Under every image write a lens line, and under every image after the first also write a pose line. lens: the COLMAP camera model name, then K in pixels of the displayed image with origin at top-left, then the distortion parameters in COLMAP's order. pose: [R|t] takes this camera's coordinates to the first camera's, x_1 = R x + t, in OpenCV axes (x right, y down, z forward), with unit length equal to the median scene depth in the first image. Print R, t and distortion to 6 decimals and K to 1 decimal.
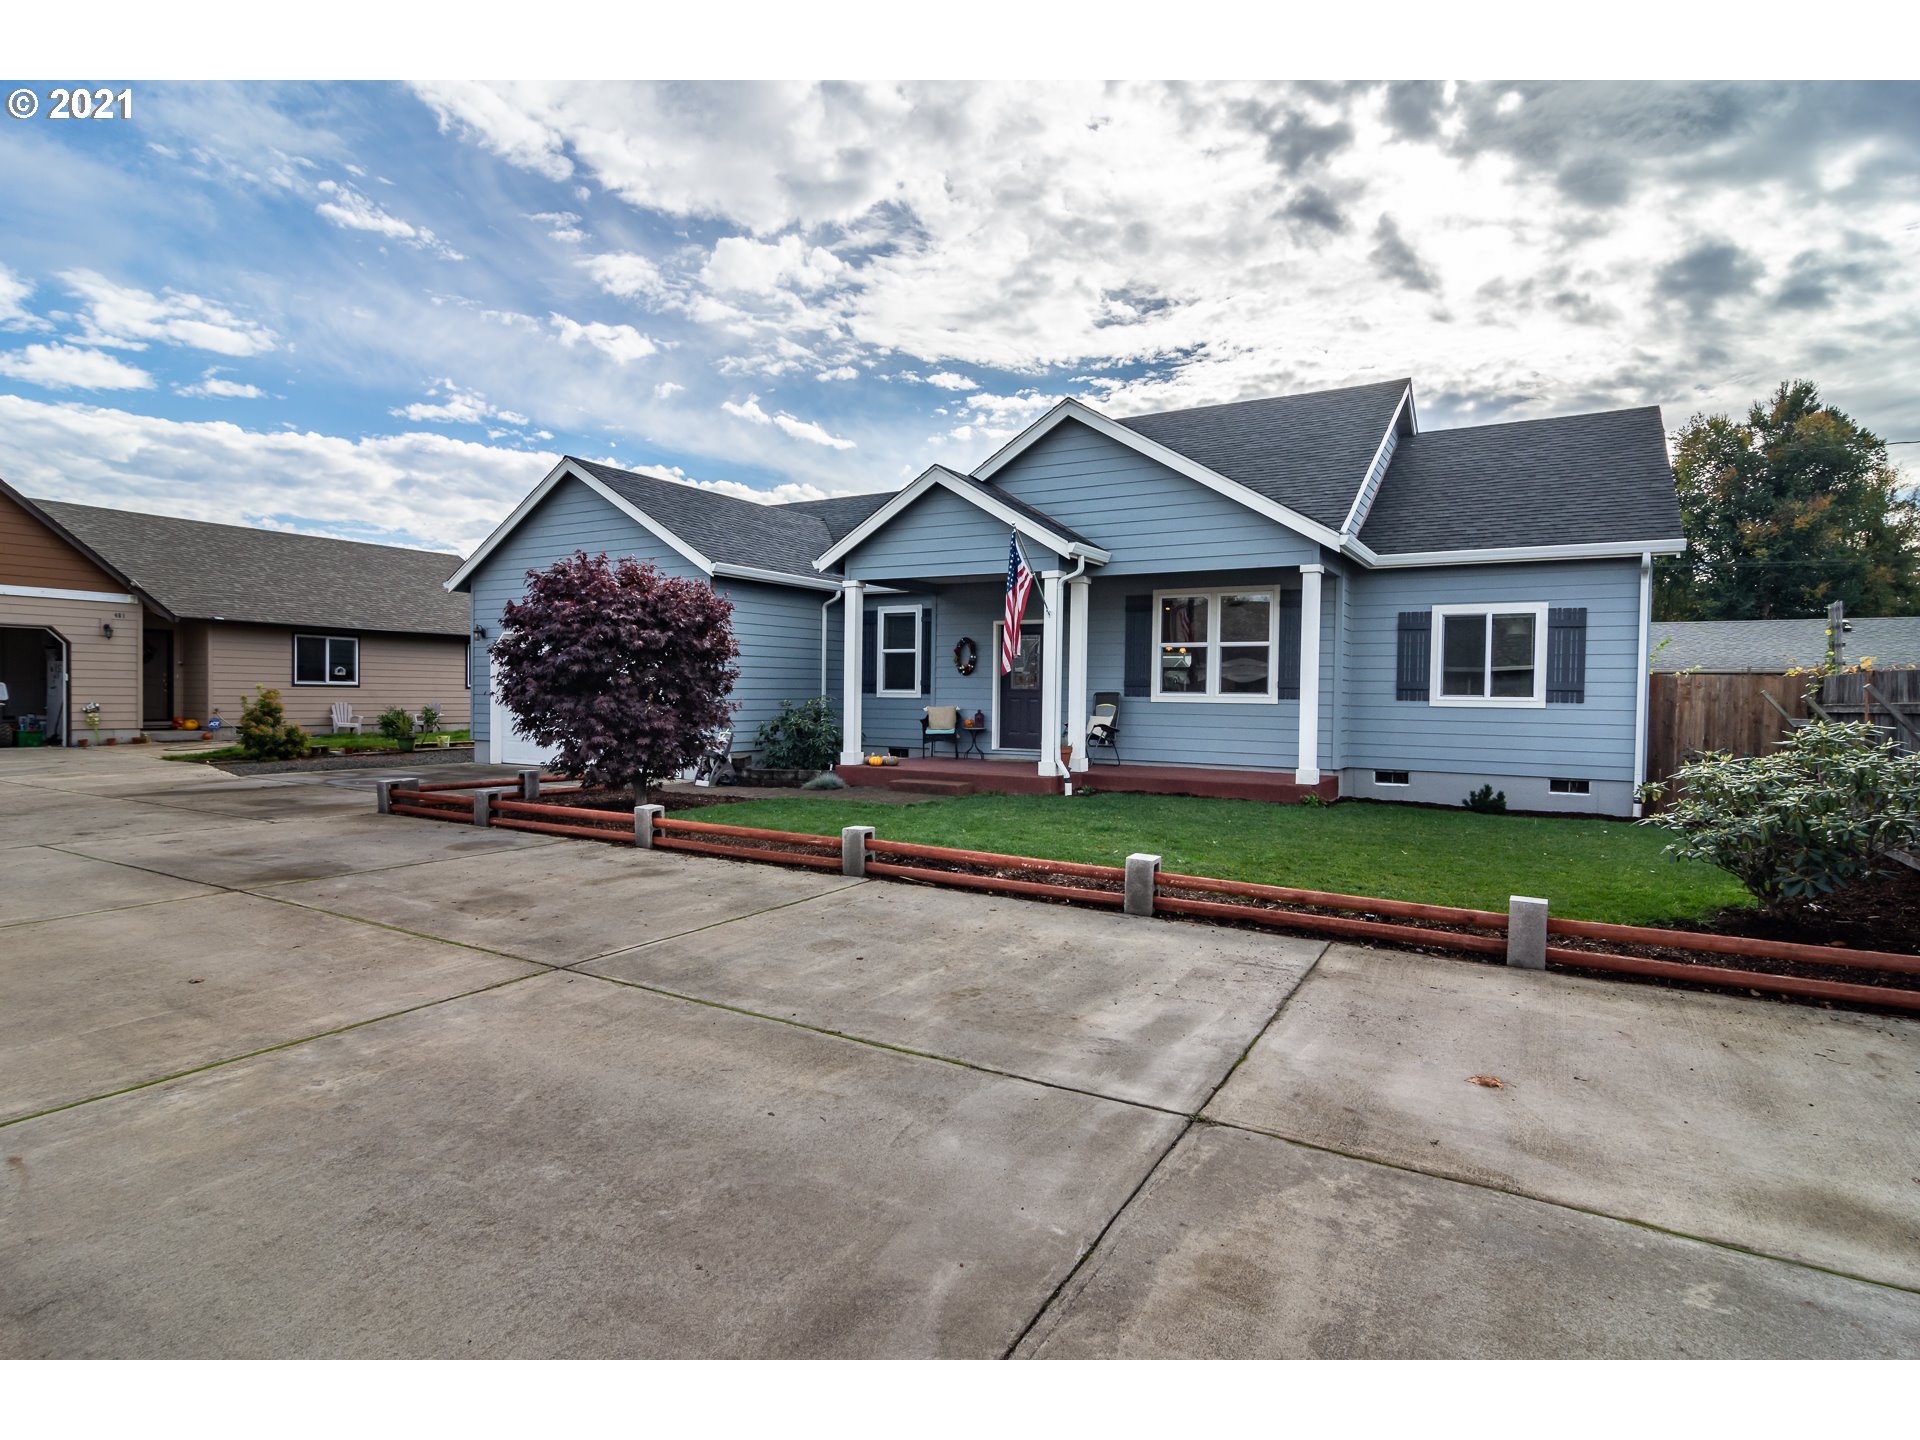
lens RADIAL K [[1026.7, 0, 952.0], [0, 1026.7, 700.6], [0, 0, 1]] dist [-0.000499, 0.001666]
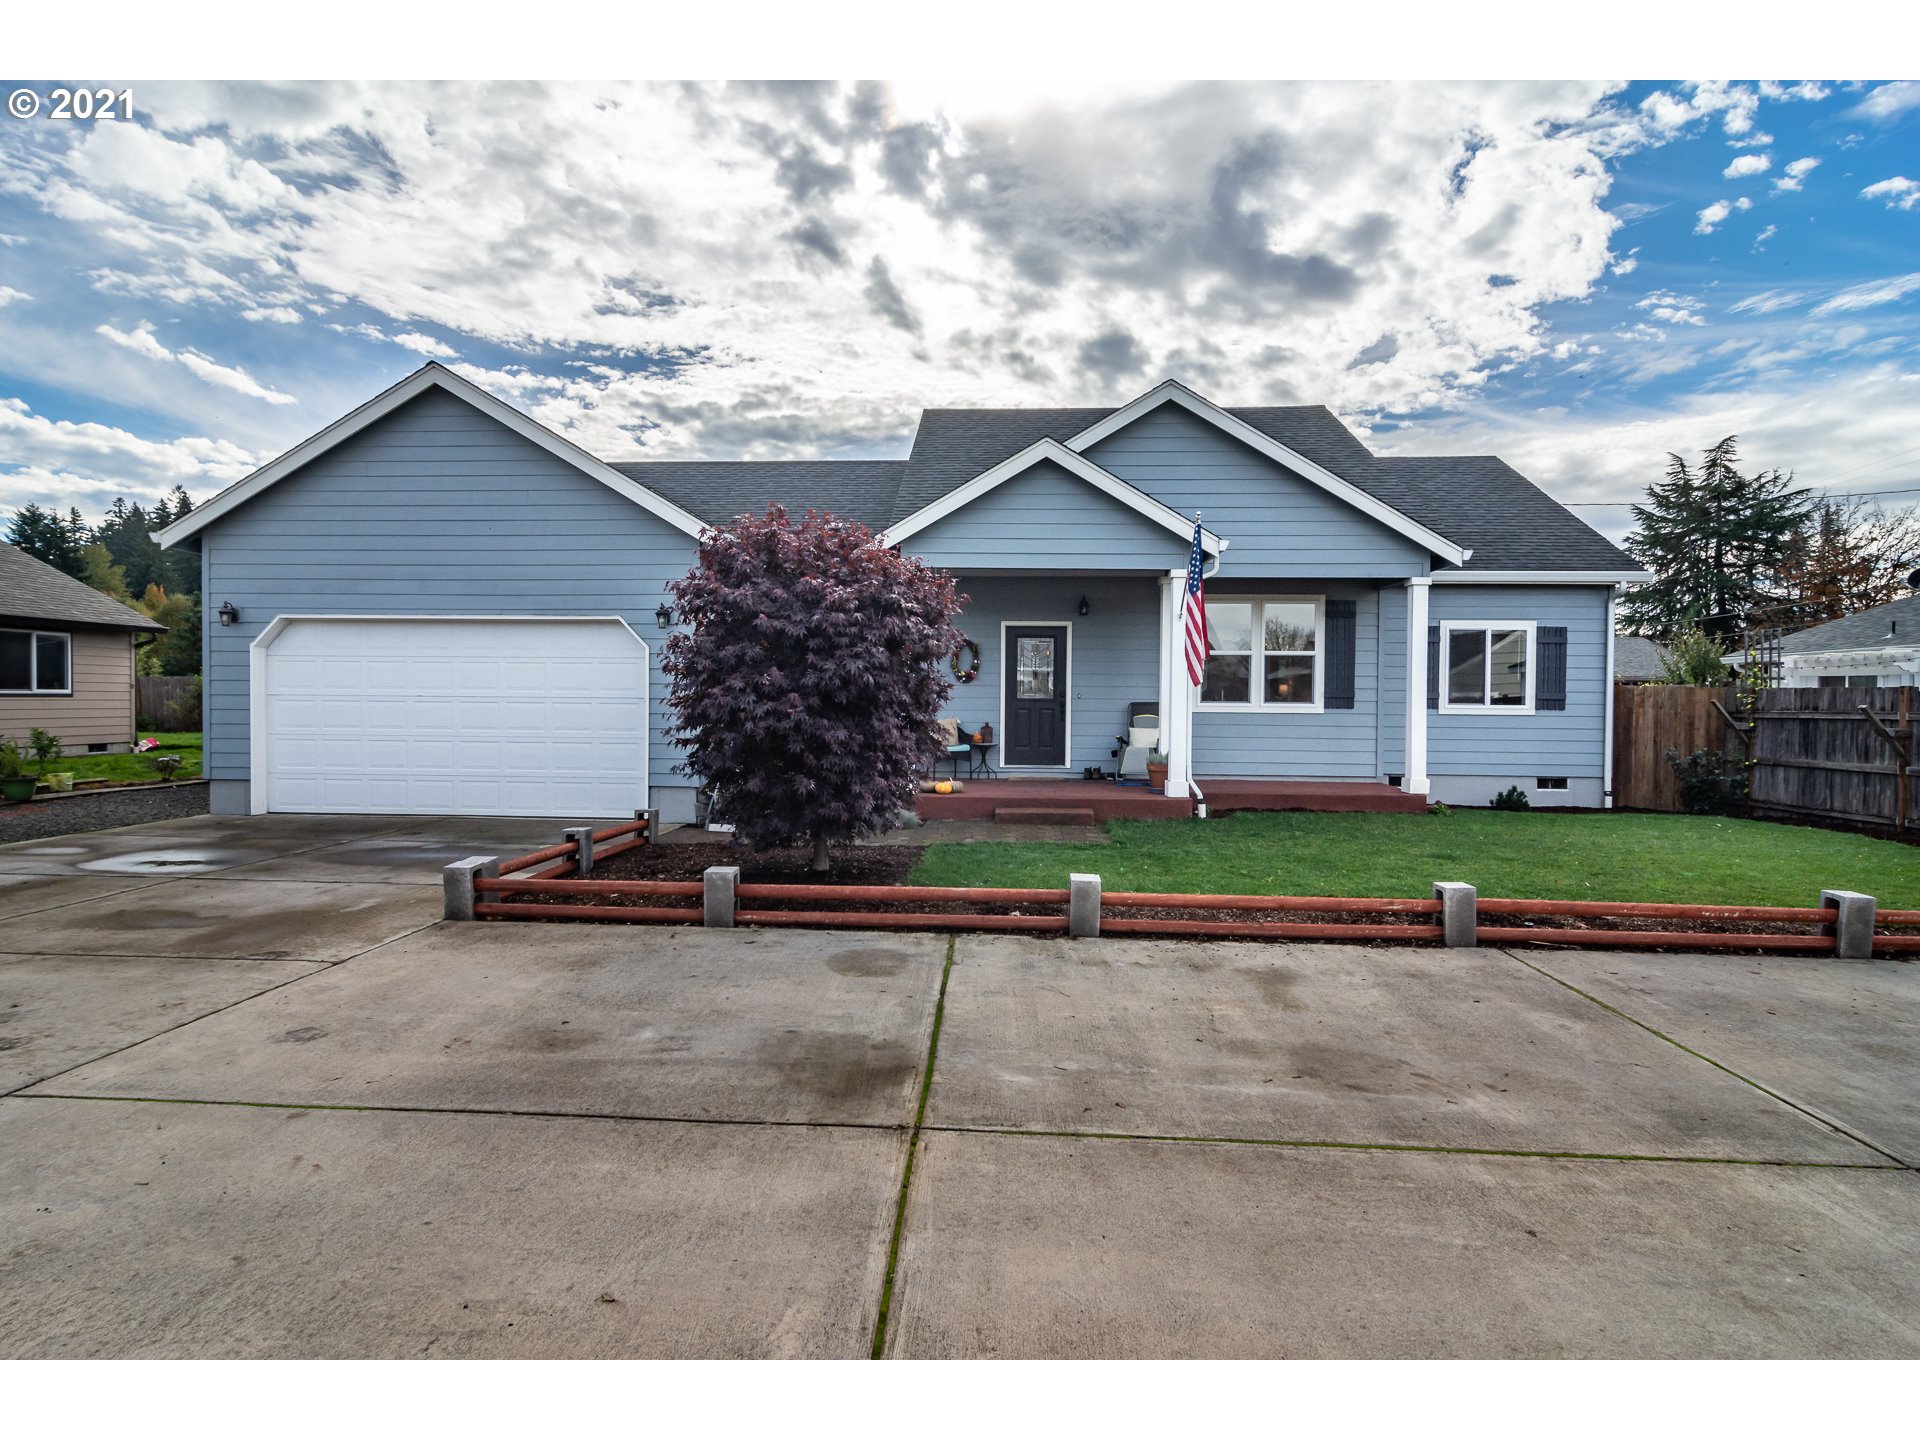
lens RADIAL K [[1028.6, 0, 961.0], [0, 1028.6, 657.8], [0, 0, 1]] dist [0.000317, 0.004108]
pose [[0.883651, 0.013717, 0.467945, -0.375927], [0.005800, 0.999173, -0.040243, -0.009885], [-0.468111, 0.038275, 0.882841, 0.220452]]
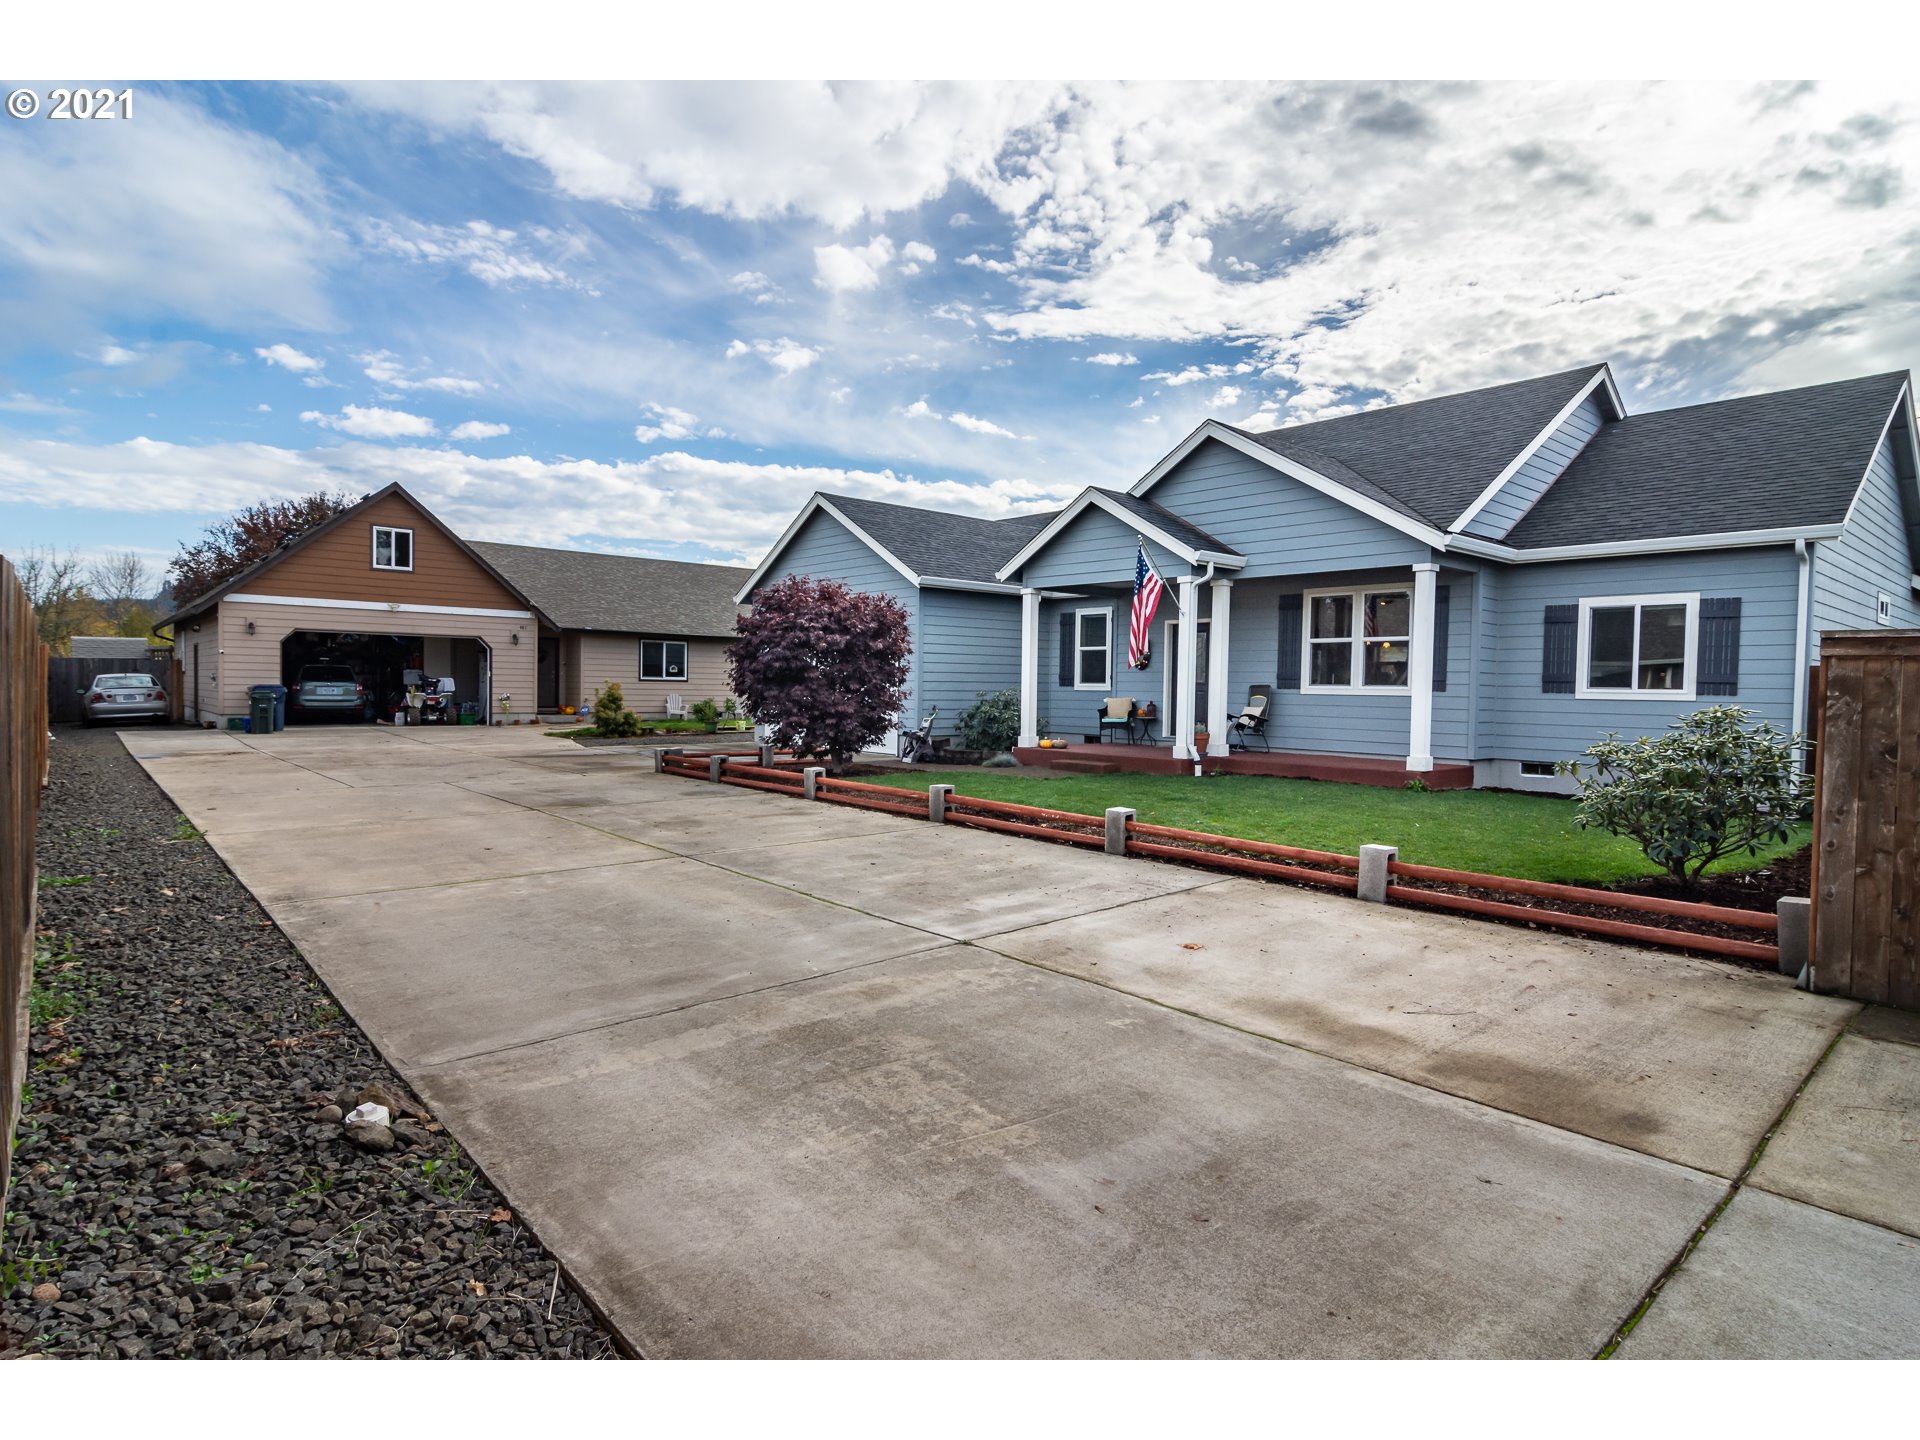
lens RADIAL K [[1026.7, 0, 952.0], [0, 1026.7, 700.6], [0, 0, 1]] dist [-0.000499, 0.001666]
pose [[0.951641, 0.005544, -0.307161, 0.151128], [-0.004734, 0.999983, 0.003382, 0.005401], [0.307175, -0.001765, 0.951651, -0.111813]]
